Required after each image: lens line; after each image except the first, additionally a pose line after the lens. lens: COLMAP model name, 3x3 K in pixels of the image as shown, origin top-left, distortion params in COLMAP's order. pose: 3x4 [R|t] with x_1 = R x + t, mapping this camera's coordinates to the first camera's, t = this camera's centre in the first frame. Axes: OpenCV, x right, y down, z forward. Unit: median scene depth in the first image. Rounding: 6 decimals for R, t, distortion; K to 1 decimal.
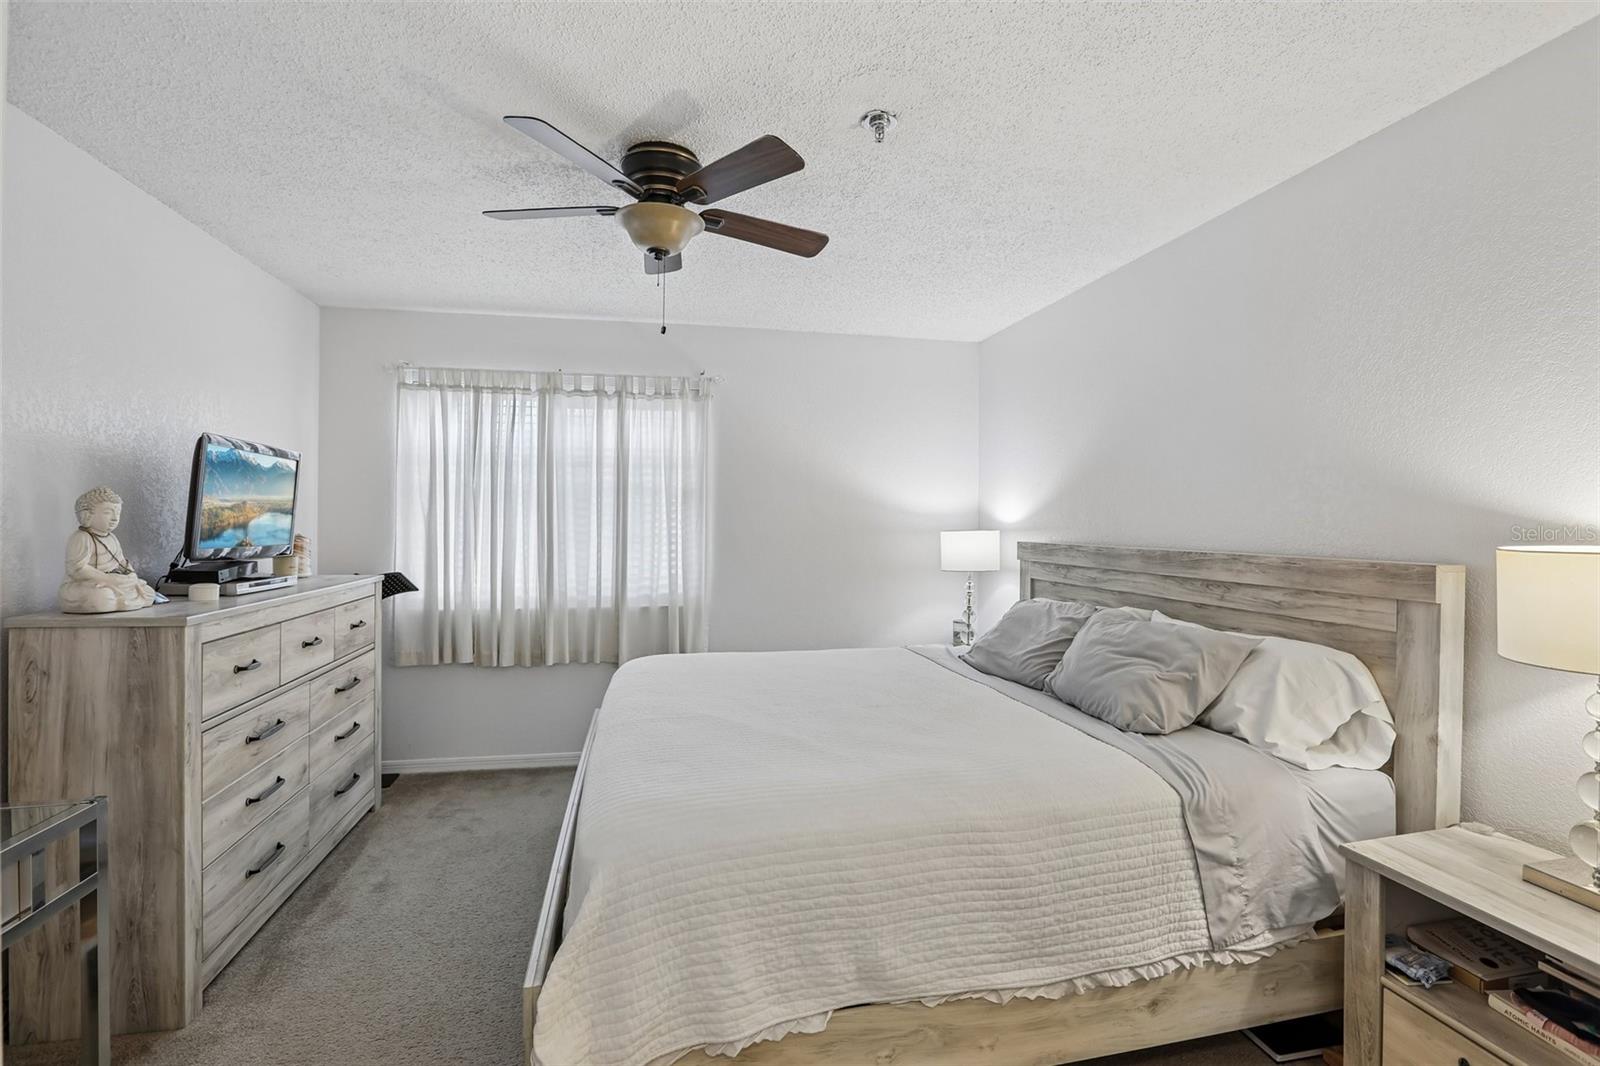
lens RADIAL K [[725.6, 0, 800.0], [0, 725.6, 533.0], [0, 0, 1]] dist [-0.047304, 0.000317]
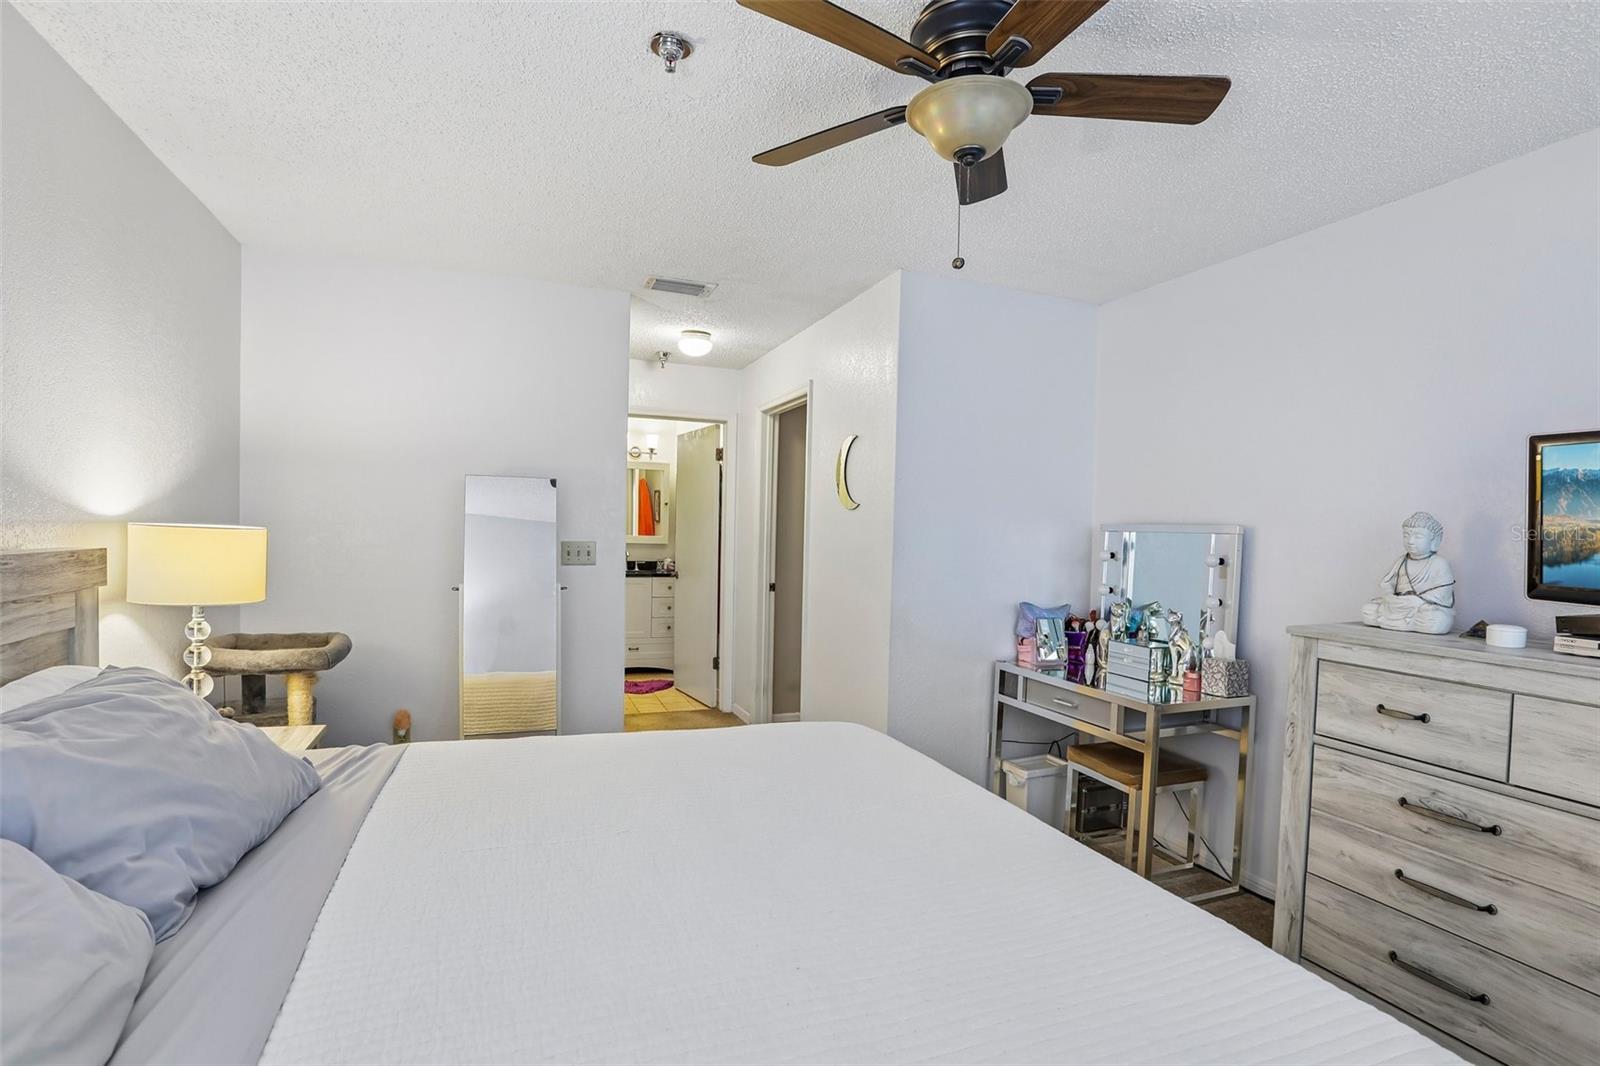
lens RADIAL K [[725.6, 0, 800.0], [0, 725.6, 533.0], [0, 0, 1]] dist [-0.047304, 0.000317]
pose [[-0.984587, -0.028157, -0.172616, 0.081485], [-0.033942, 0.998954, 0.030656, -0.029279], [0.171572, 0.036042, -0.984512, 1.714712]]
